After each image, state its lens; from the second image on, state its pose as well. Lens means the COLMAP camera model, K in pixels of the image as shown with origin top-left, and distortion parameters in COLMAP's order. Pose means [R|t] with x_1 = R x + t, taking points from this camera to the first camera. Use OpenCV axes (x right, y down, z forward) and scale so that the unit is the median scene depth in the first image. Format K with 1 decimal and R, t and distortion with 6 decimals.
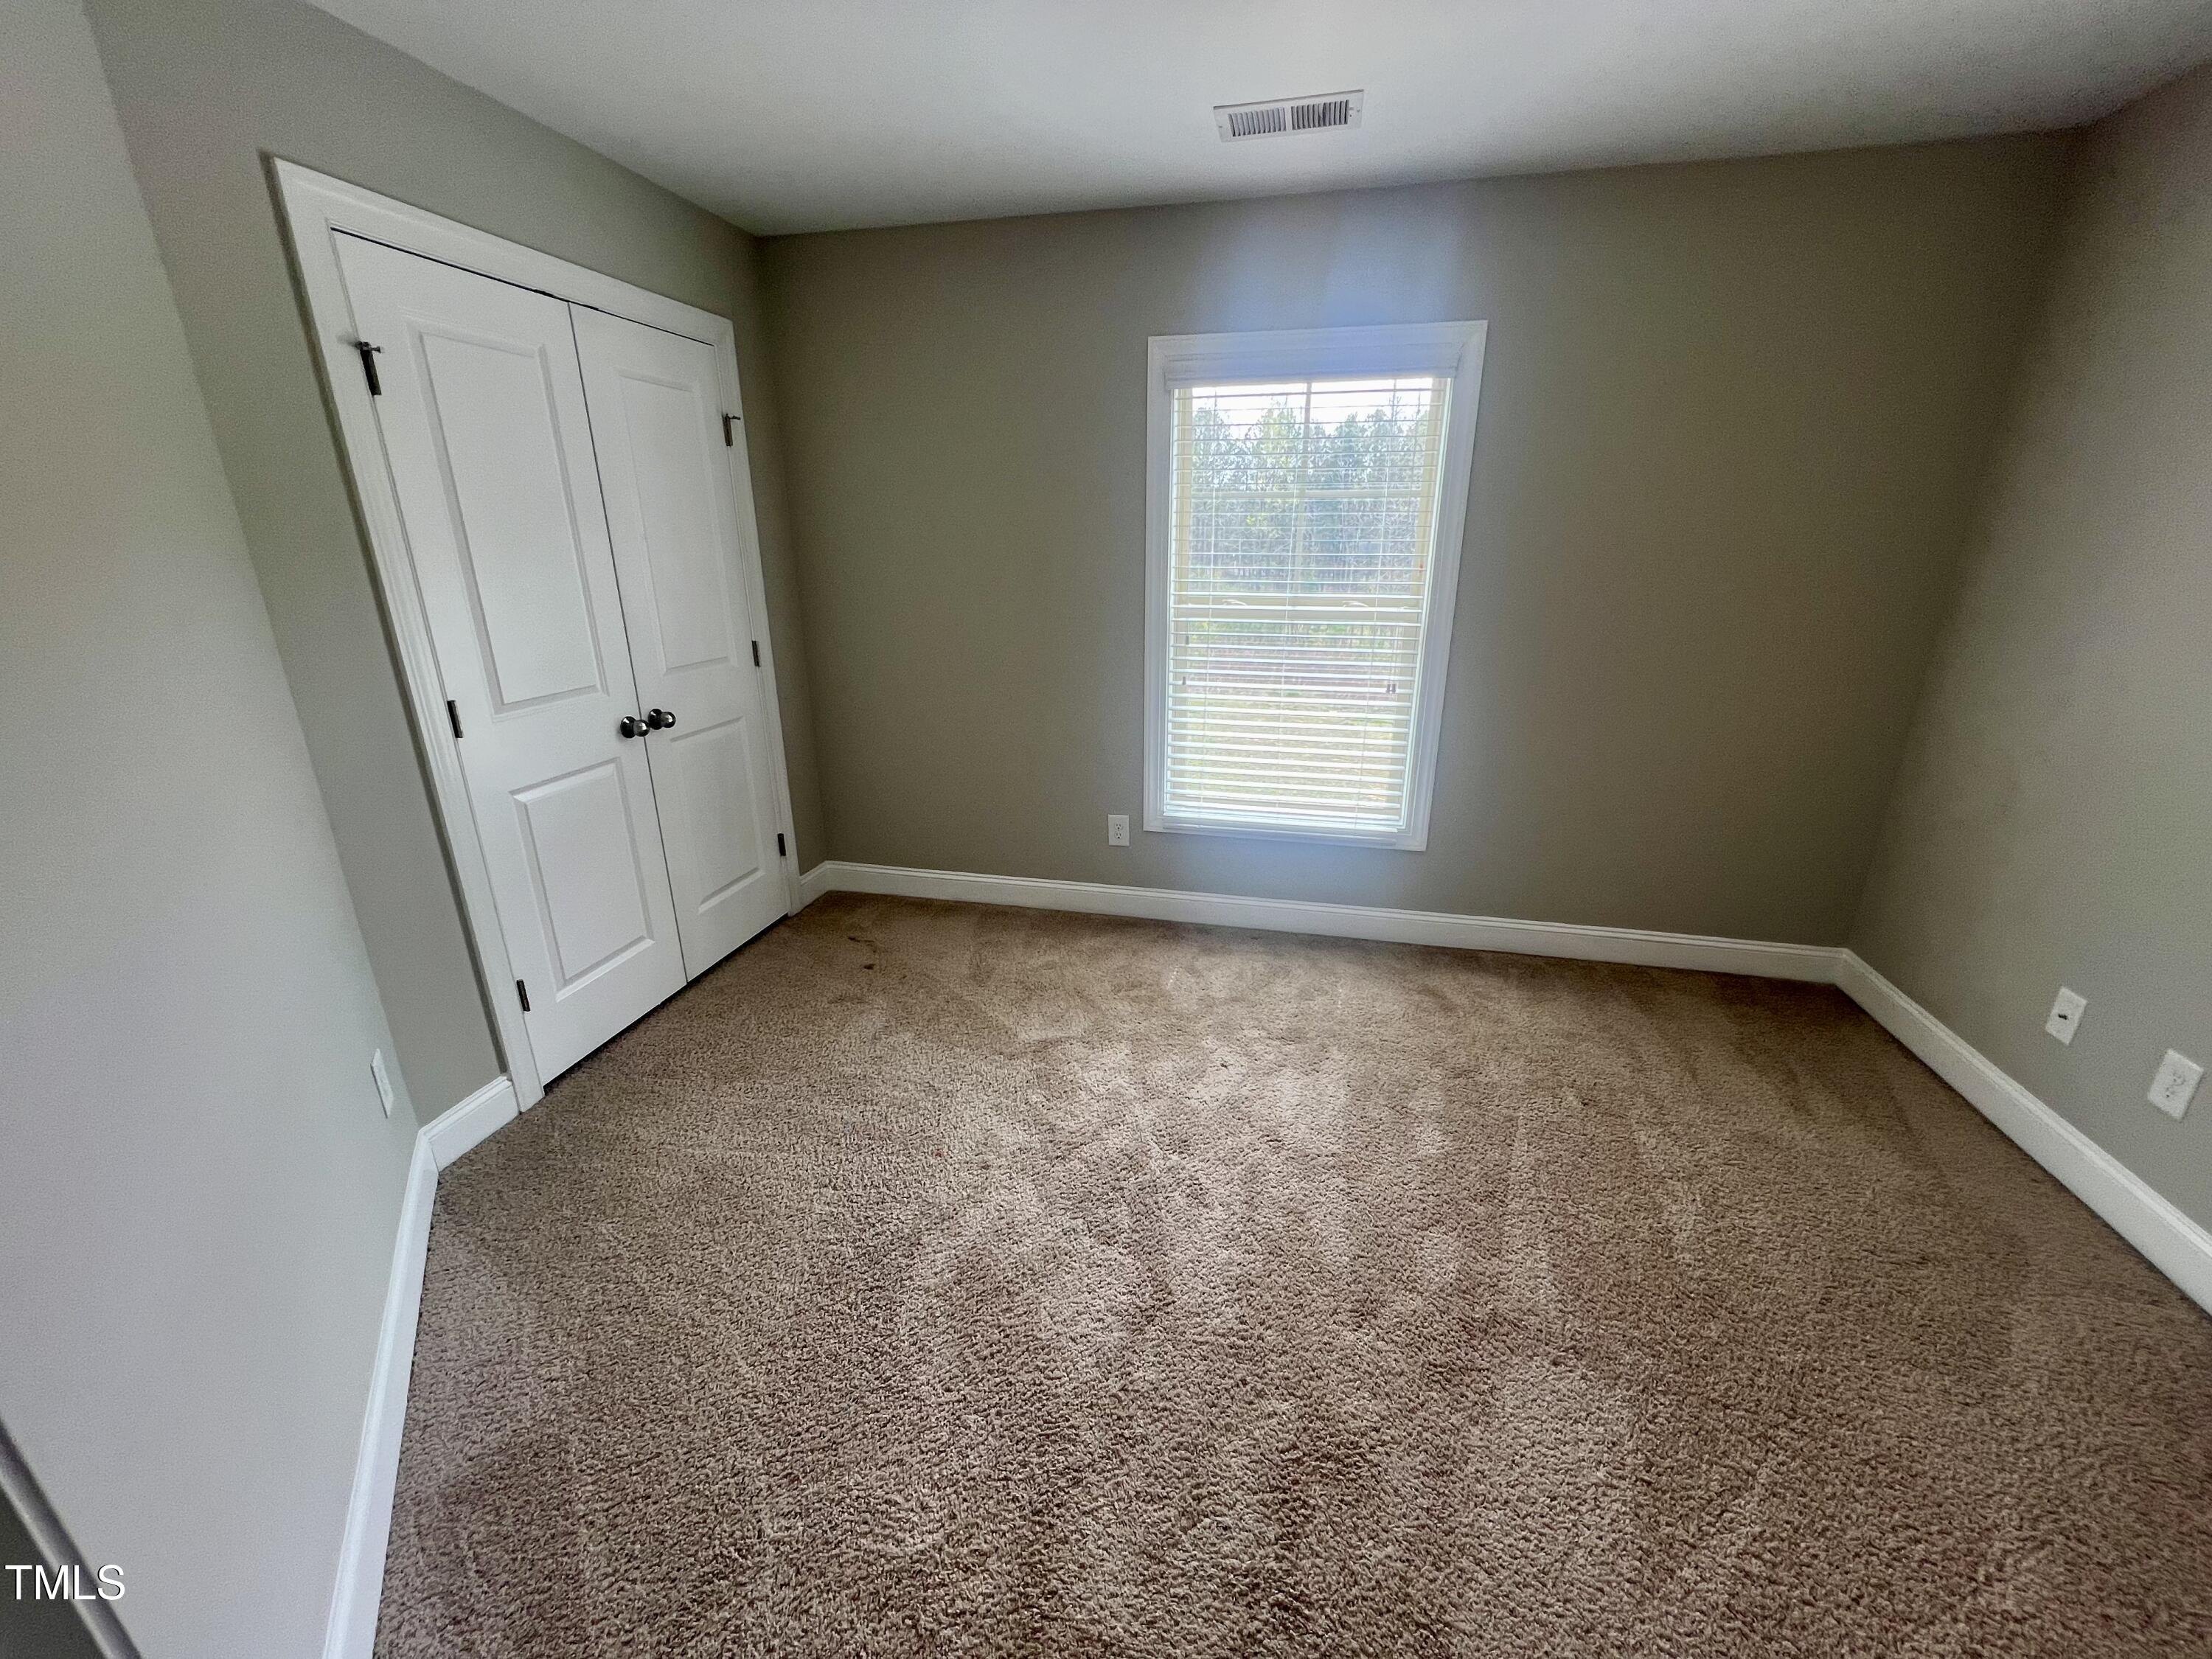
lens RADIAL K [[881.9, 0, 1111.5], [0, 881.9, 833.2], [0, 0, 1]] dist [0.000475, 0.000101]
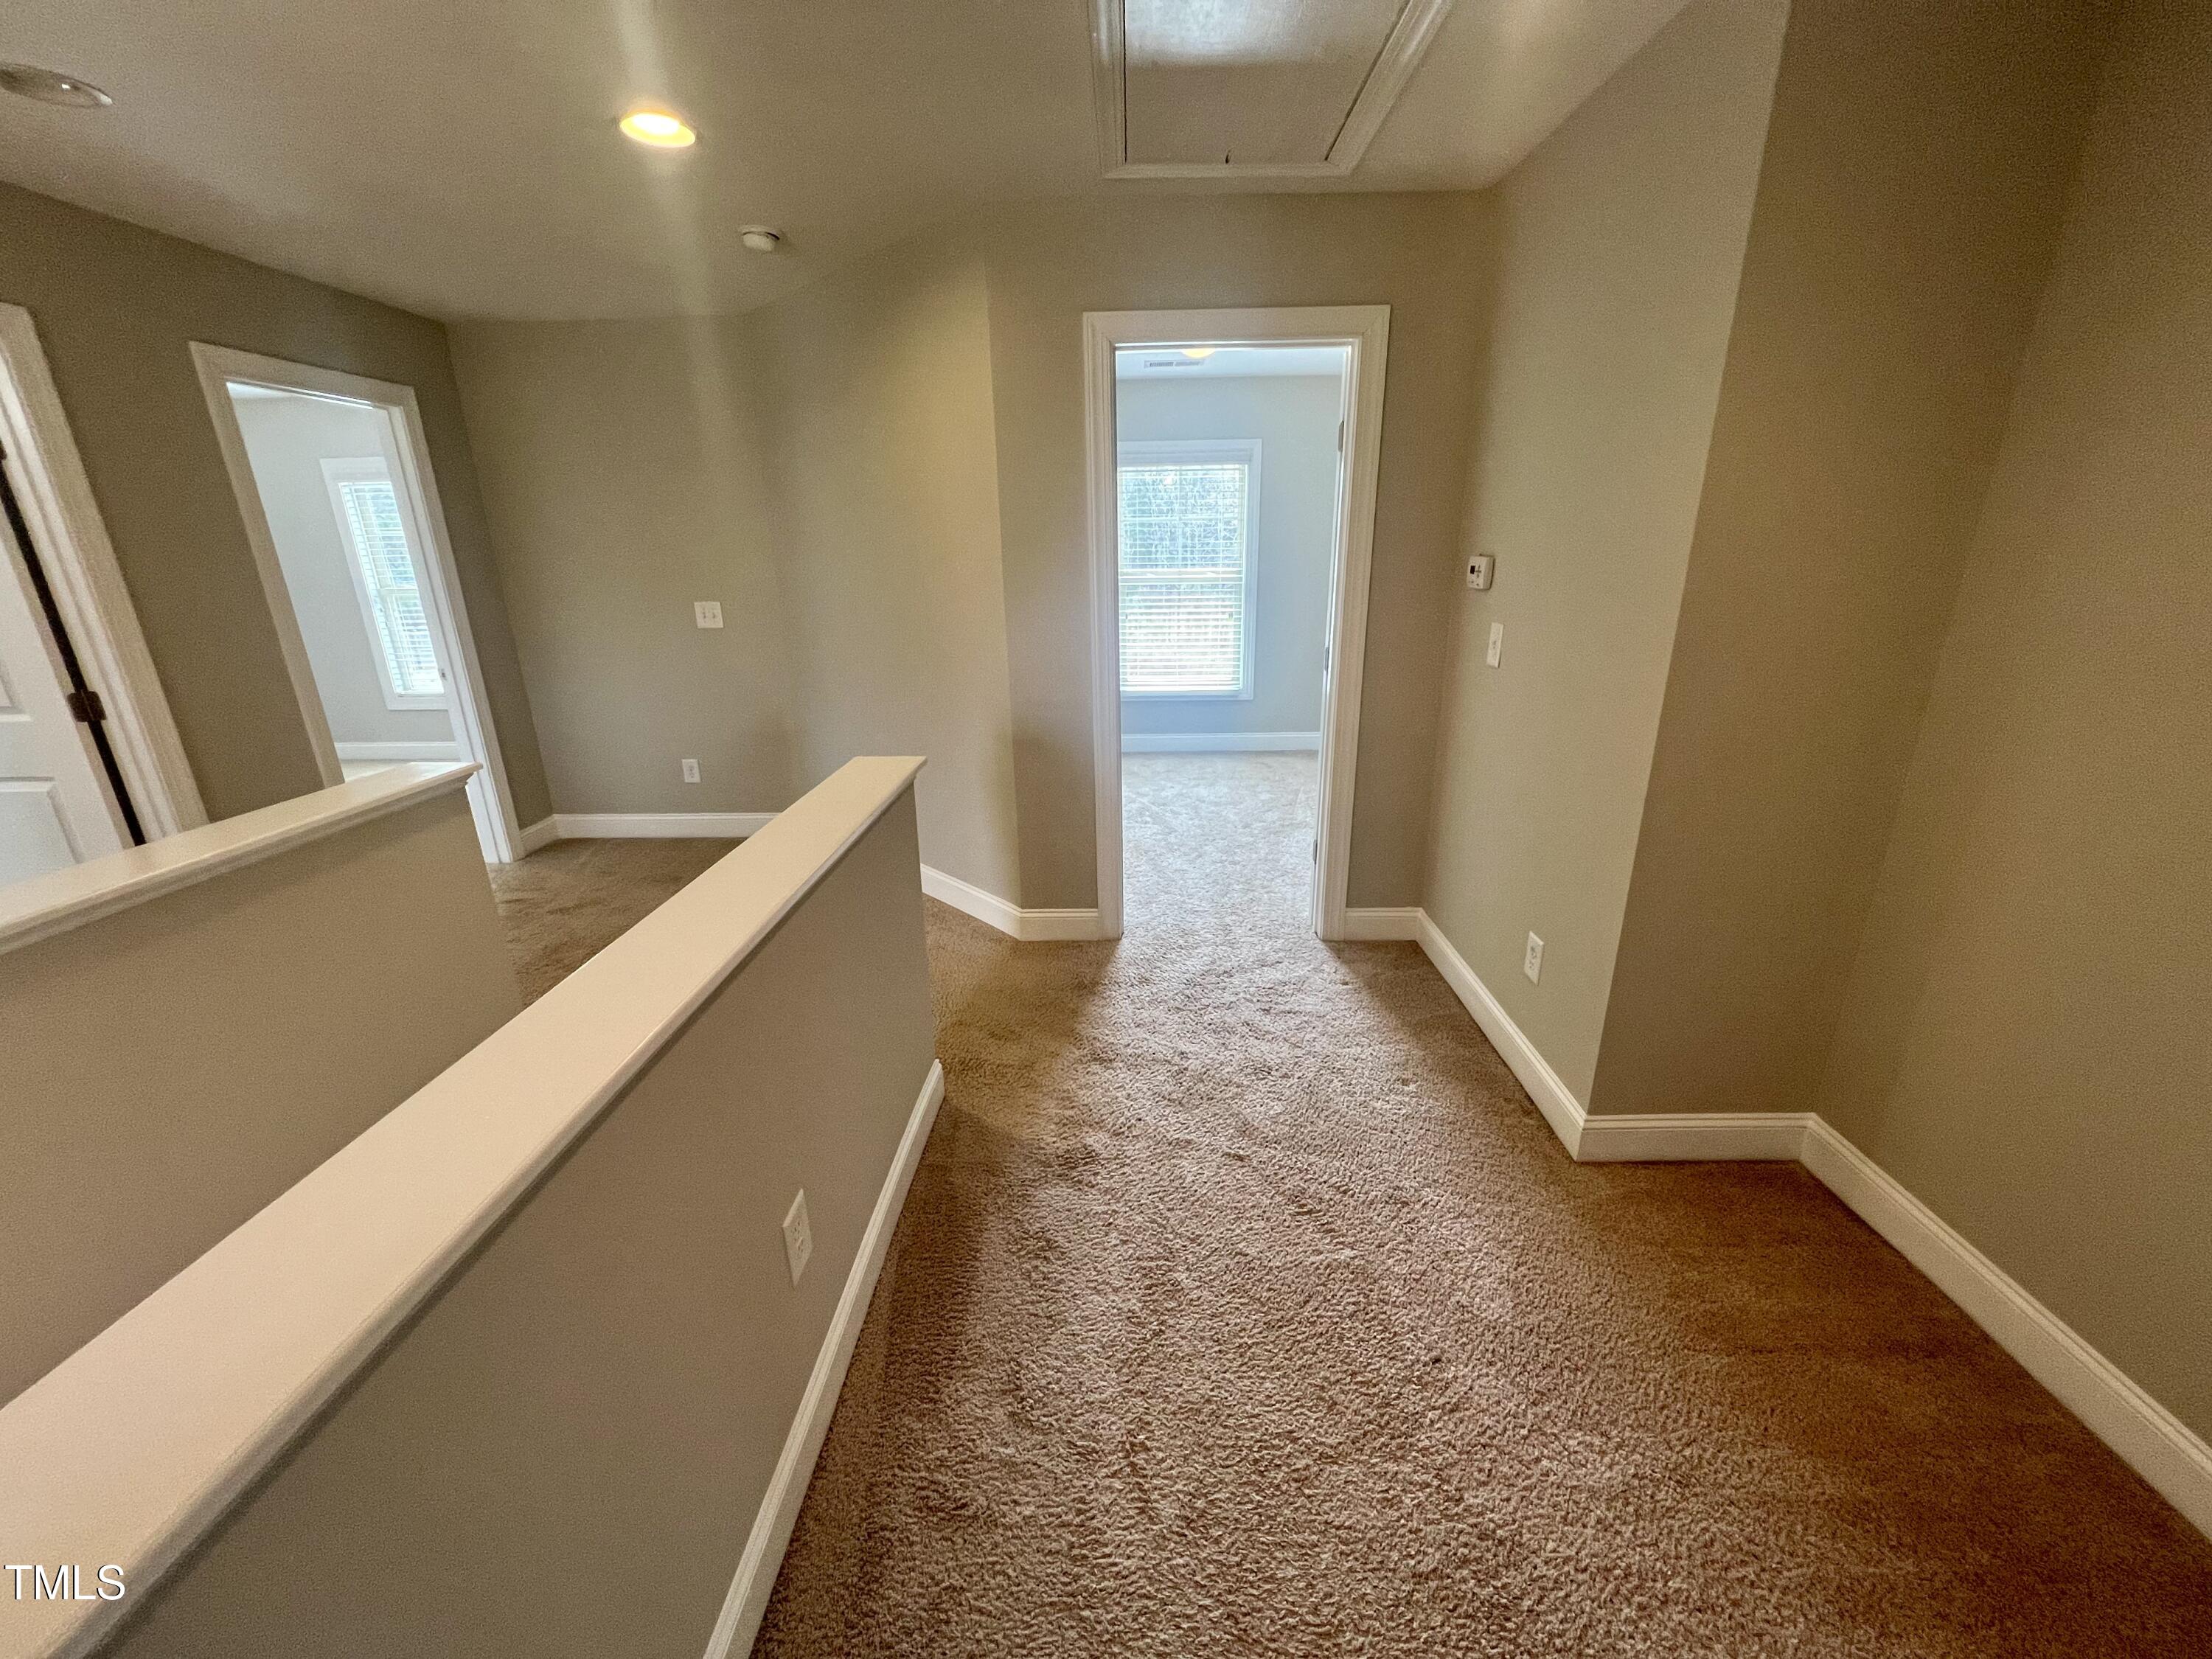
lens RADIAL K [[881.9, 0, 1111.5], [0, 881.9, 833.2], [0, 0, 1]] dist [0.000475, 0.000101]
pose [[0.979369, -0.075973, 0.187257, -0.458121], [0.078114, 0.996936, -0.004073, 0.400141], [-0.186373, 0.018616, 0.982303, -1.154020]]
